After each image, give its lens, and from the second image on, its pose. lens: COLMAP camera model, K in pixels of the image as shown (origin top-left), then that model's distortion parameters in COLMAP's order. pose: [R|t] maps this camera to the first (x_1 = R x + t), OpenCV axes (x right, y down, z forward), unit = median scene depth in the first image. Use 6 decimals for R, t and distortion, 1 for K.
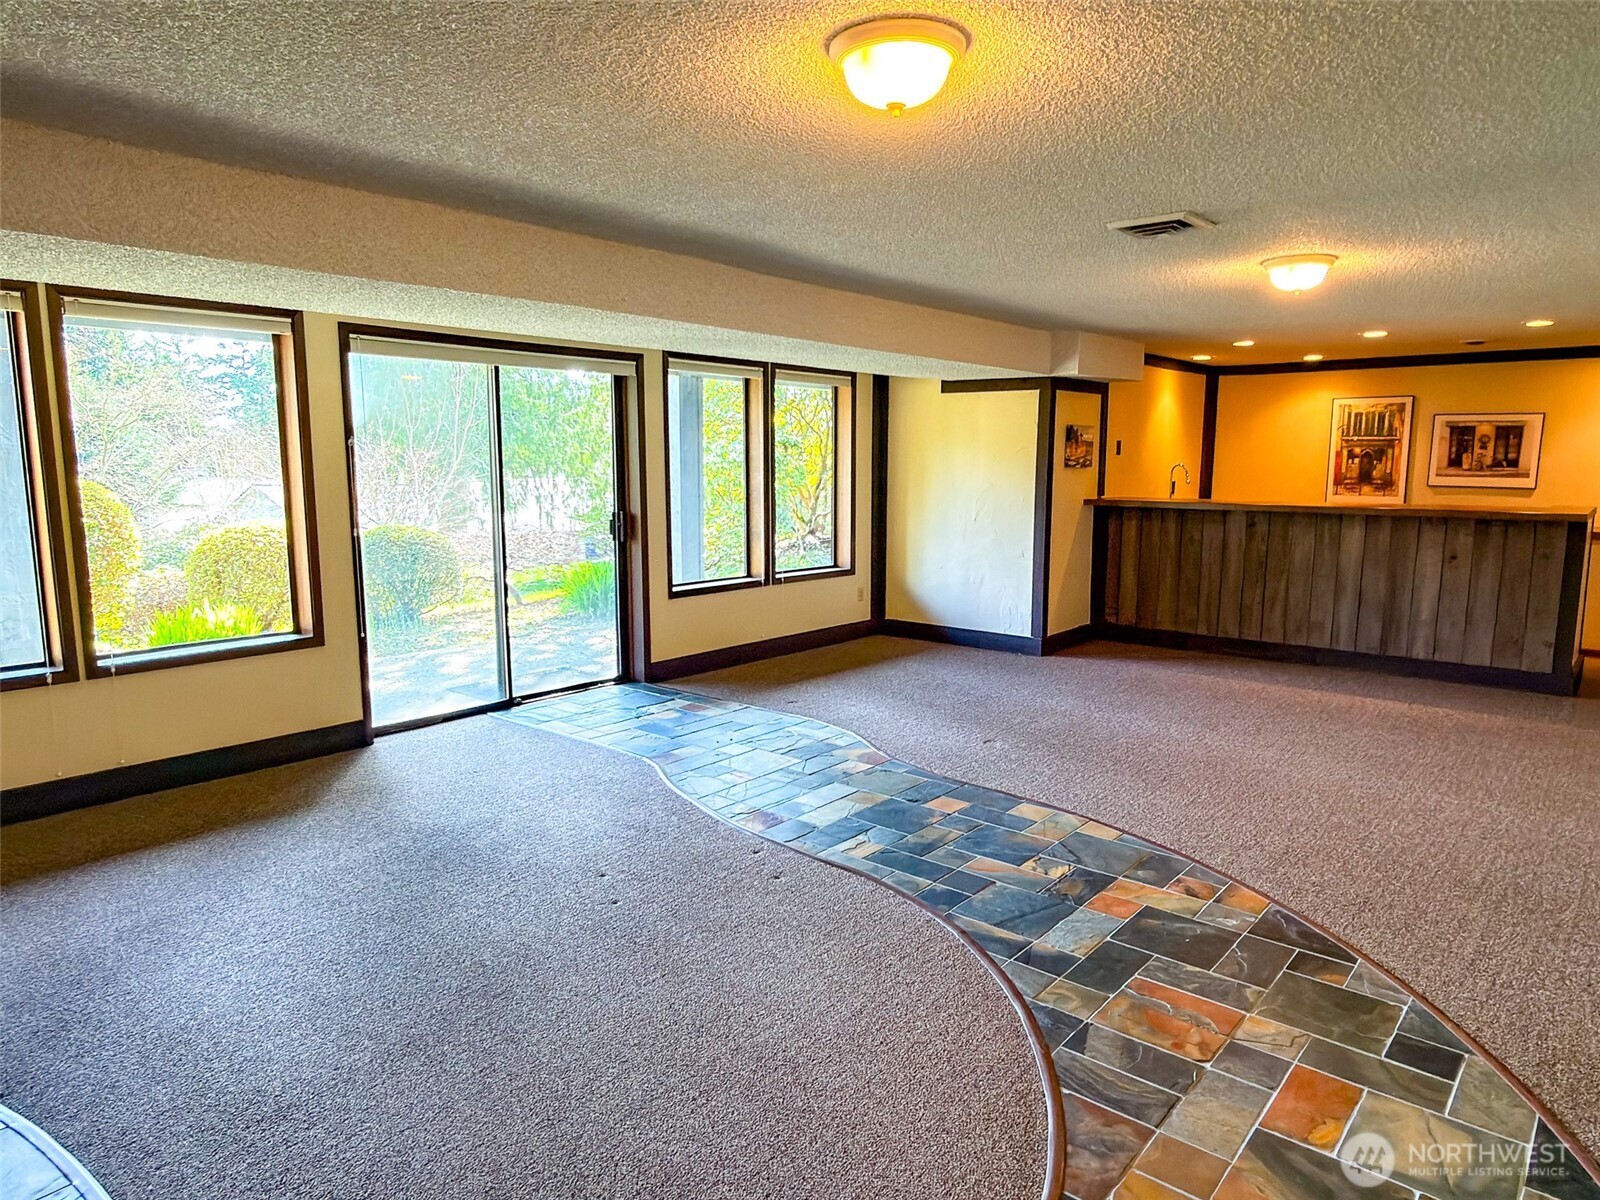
lens RADIAL K [[1019.6, 0, 797.1], [0, 1019.6, 608.5], [0, 0, 1]] dist [-0.003586, 0.005883]
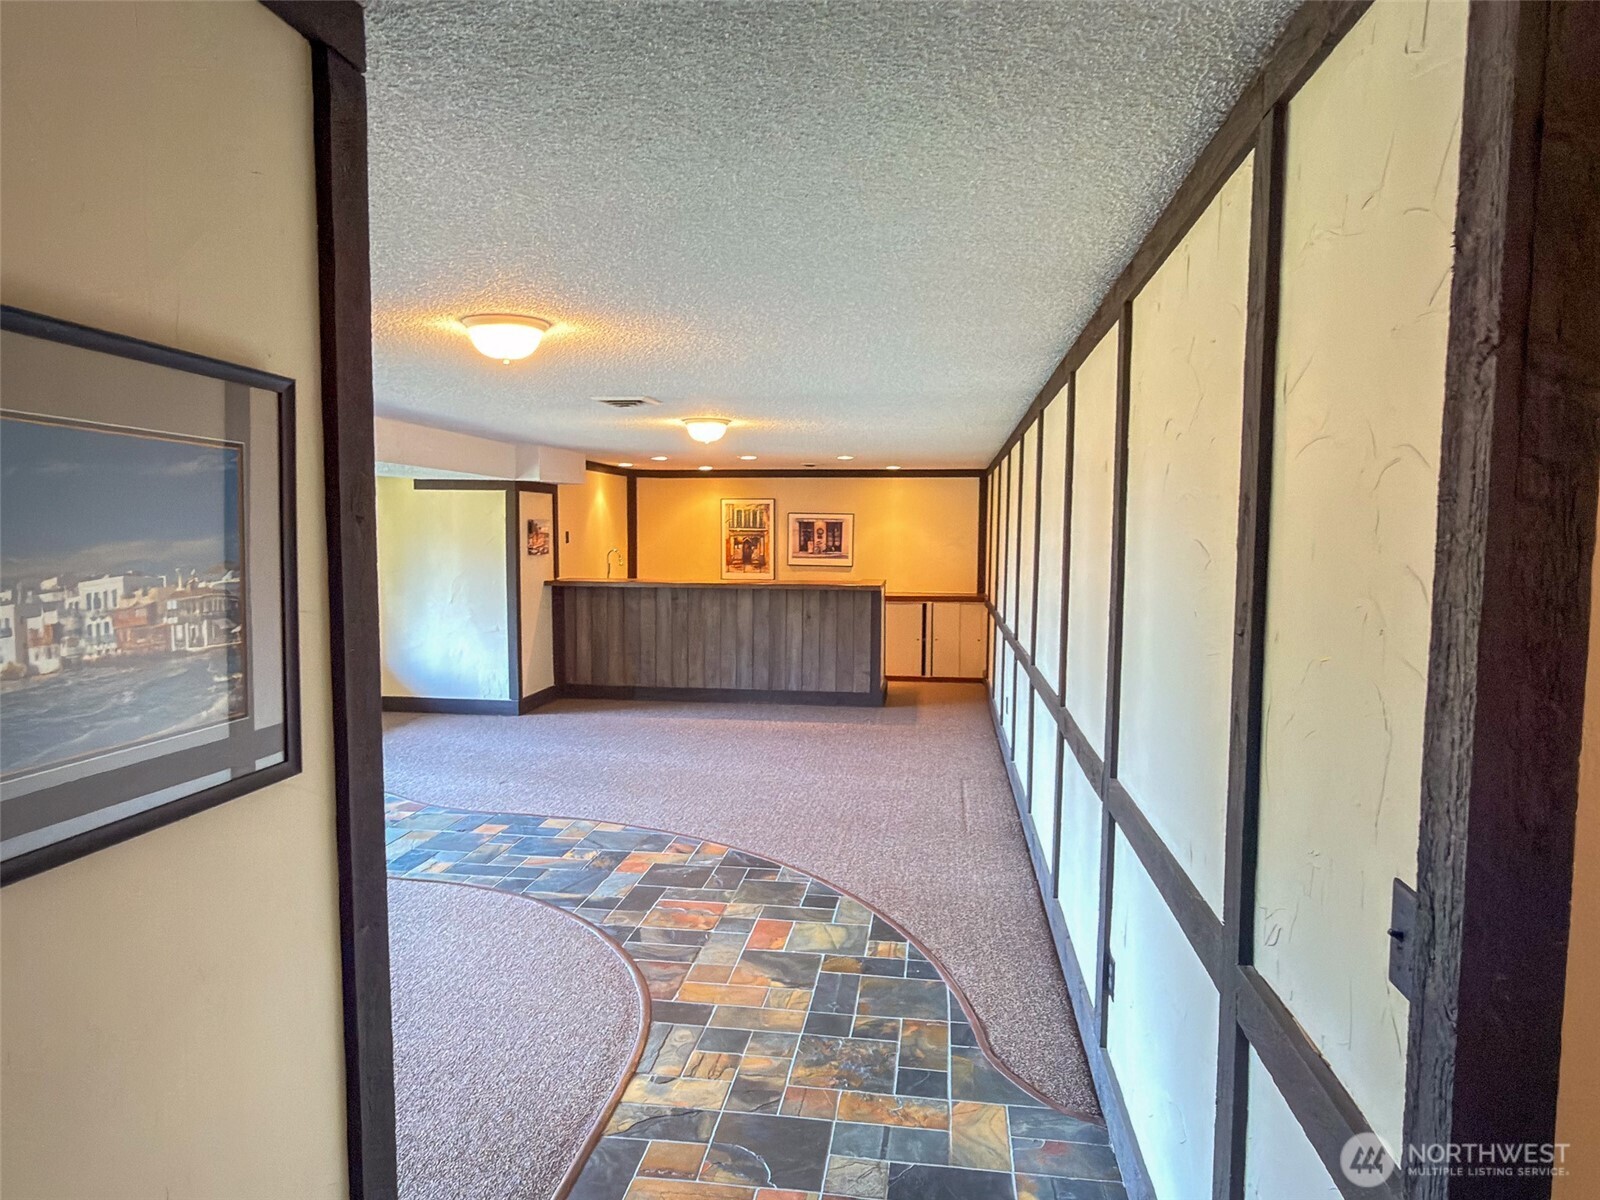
lens RADIAL K [[1019.6, 0, 800.2], [0, 1019.6, 601.6], [0, 0, 1]] dist [-0.003586, 0.005883]
pose [[0.842350, -0.033058, 0.537916, -0.134786], [0.074776, 0.995632, -0.055908, 0.007276], [-0.533719, 0.087318, 0.841142, -0.199081]]
